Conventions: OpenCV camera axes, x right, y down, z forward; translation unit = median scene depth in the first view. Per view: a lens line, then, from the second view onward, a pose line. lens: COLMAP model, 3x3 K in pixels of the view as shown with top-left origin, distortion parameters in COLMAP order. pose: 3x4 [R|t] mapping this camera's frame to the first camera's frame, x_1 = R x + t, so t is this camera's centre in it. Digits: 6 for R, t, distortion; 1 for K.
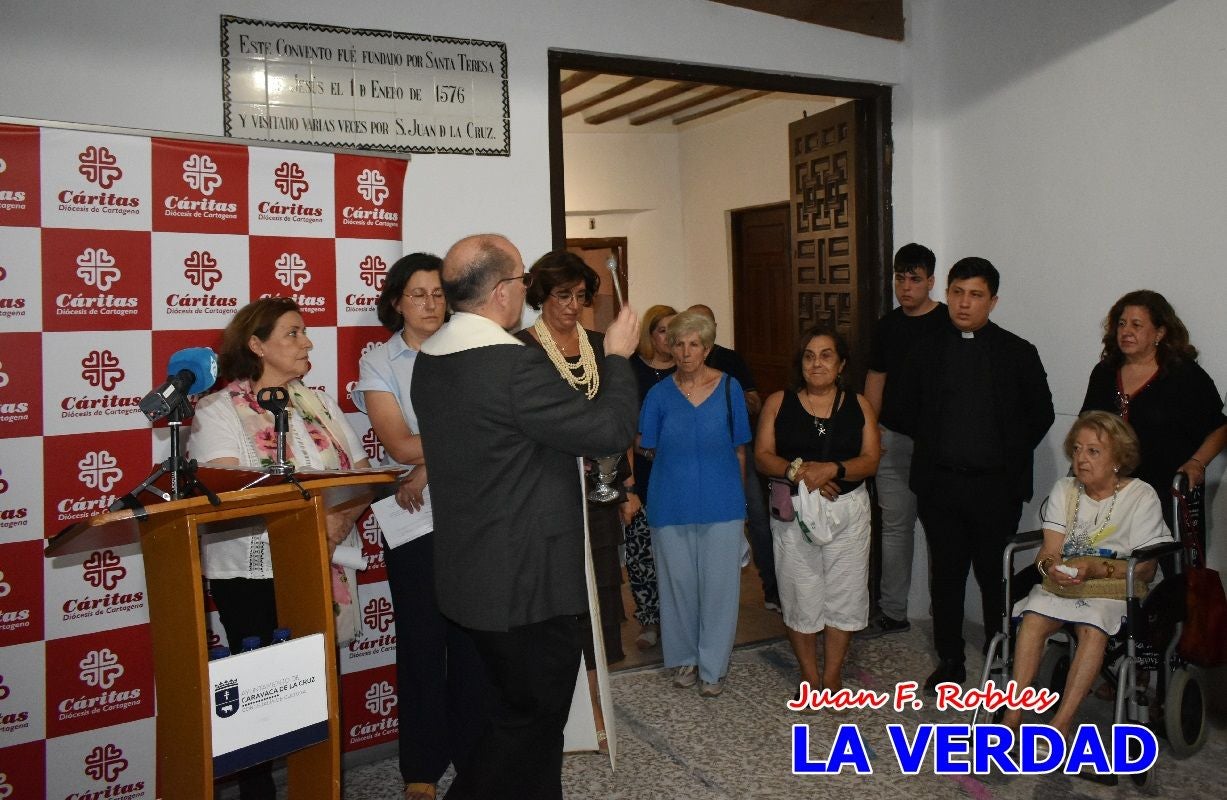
lens RADIAL K [[1090.8, 0, 652.8], [0, 1090.8, 326.9], [0, 0, 1]] dist [-0.004734, 0.005098]
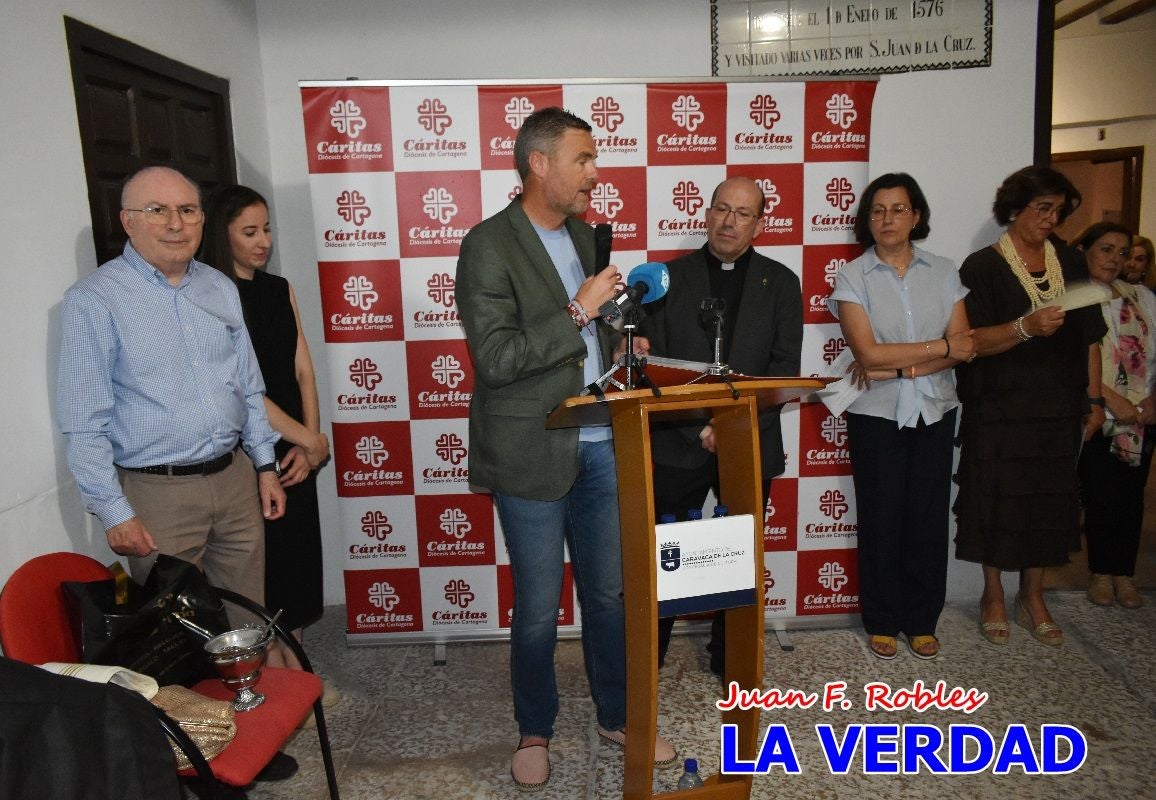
lens RADIAL K [[945.0, 0, 541.0], [0, 945.0, 408.9], [0, 0, 1]] dist [-0.016698, 0.008815]
pose [[0.827233, 0.078875, -0.556295, 0.031778], [0.015135, 0.986610, 0.162394, 0.003677], [0.561655, -0.142758, 0.814962, 0.049682]]
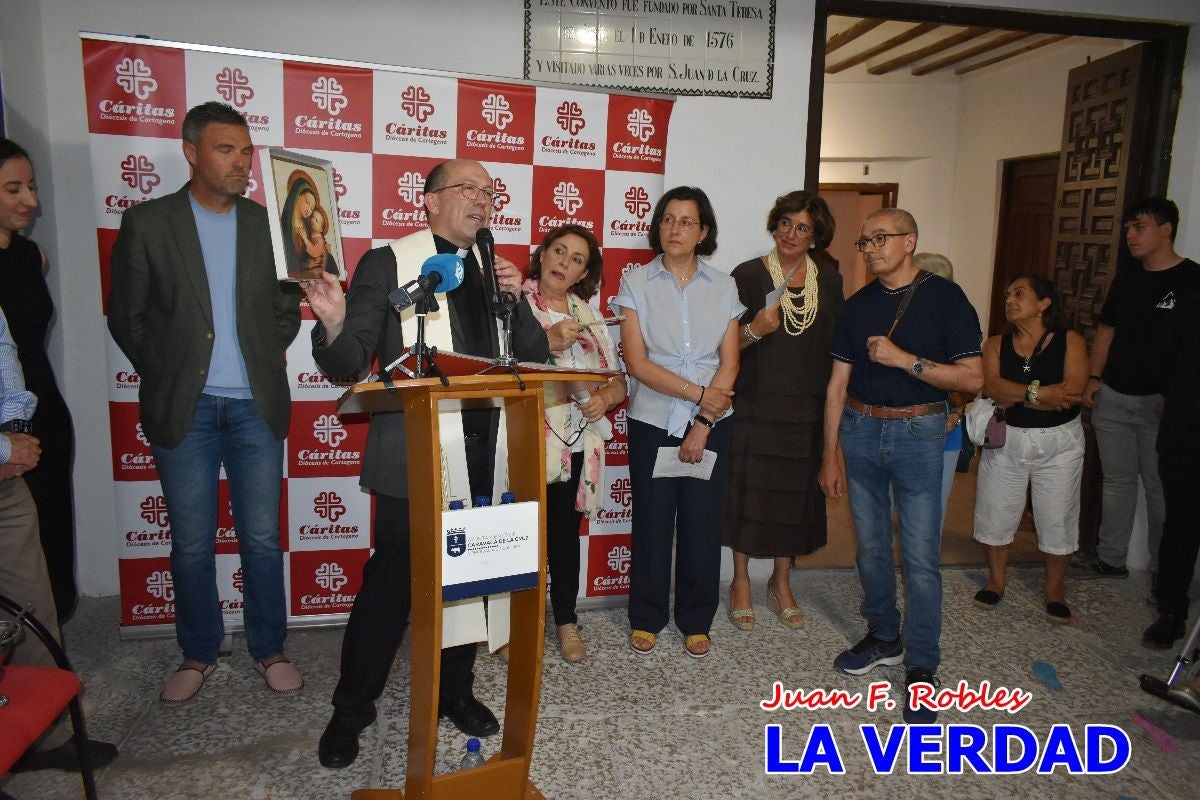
lens RADIAL K [[919.9, 0, 600.1], [0, 919.9, 397.9], [0, 0, 1]] dist [-0.016526, 0.008742]
pose [[0.938340, 0.106924, -0.328762, 0.045972], [-0.057215, 0.985885, 0.157343, 0.003238], [0.340946, -0.128831, 0.931213, 0.058293]]
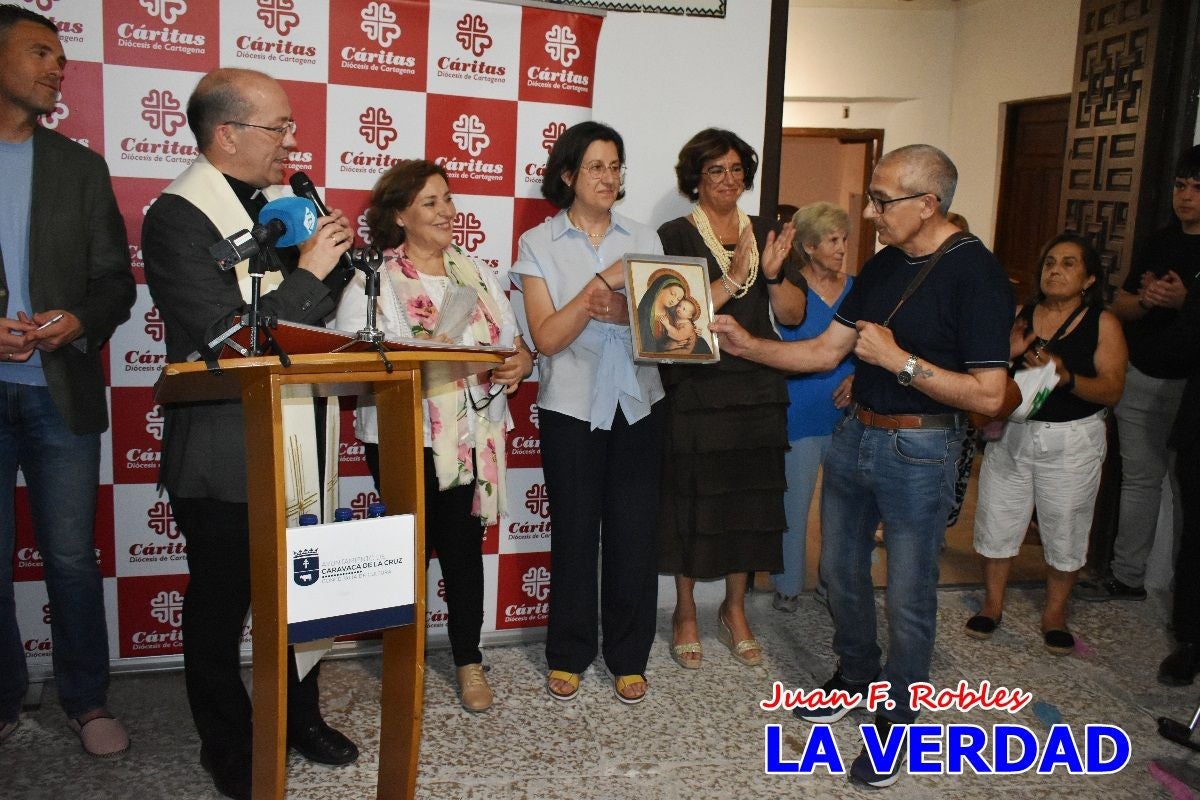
lens RADIAL K [[1099.4, 0, 600.5], [0, 1099.4, 395.6], [0, 0, 1]] dist [-0.018540, 0.000000]
pose [[0.955445, 0.111363, -0.273356, 0.055595], [-0.068169, 0.984312, 0.162735, 0.008081], [0.287190, -0.136850, 0.948047, 0.094195]]
